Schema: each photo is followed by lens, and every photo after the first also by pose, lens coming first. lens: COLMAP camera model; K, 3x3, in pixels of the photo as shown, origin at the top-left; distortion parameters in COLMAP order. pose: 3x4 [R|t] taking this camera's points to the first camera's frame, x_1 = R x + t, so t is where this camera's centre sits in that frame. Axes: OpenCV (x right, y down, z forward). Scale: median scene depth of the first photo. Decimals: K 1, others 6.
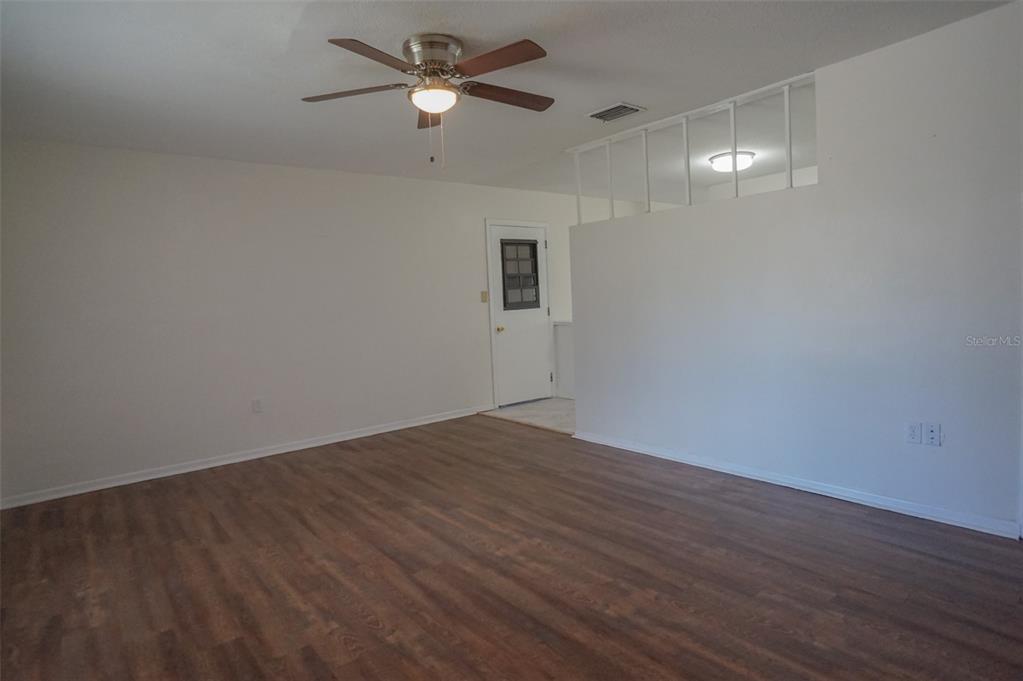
lens RADIAL K [[537.6, 0, 513.8], [0, 537.6, 335.0], [0, 0, 1]] dist [-0.061239, 0.034657]
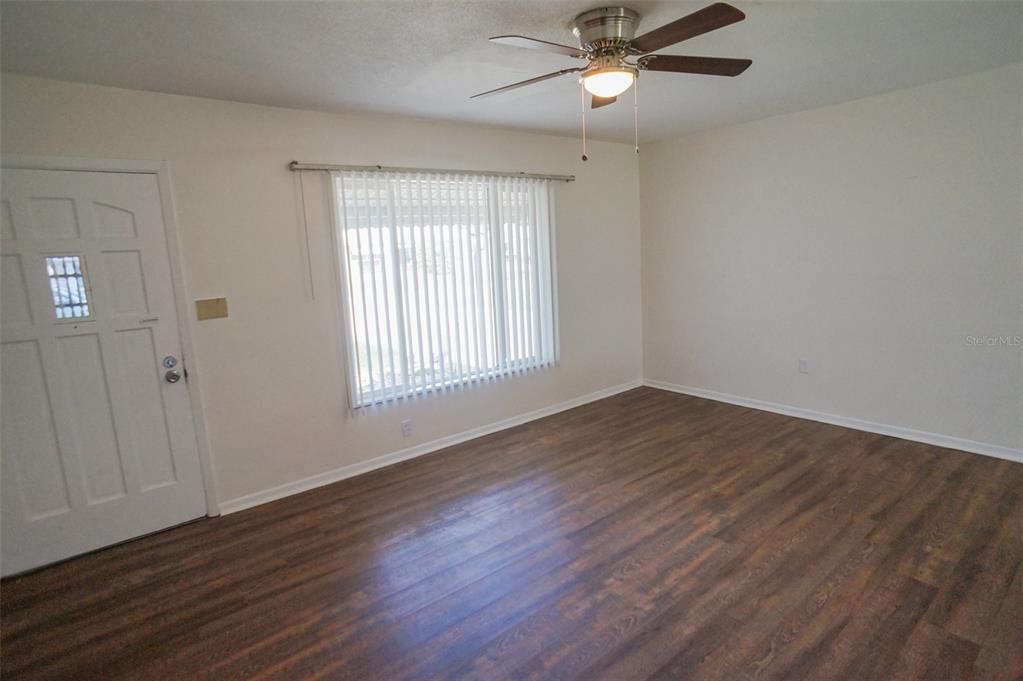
lens RADIAL K [[537.6, 0, 534.7], [0, 537.6, 331.1], [0, 0, 1]] dist [-0.061239, 0.034657]
pose [[0.038315, 0.200669, -0.978910, 0.668442], [-0.022585, 0.979553, 0.199917, -0.171553], [0.999010, 0.014448, 0.042064, 0.694249]]
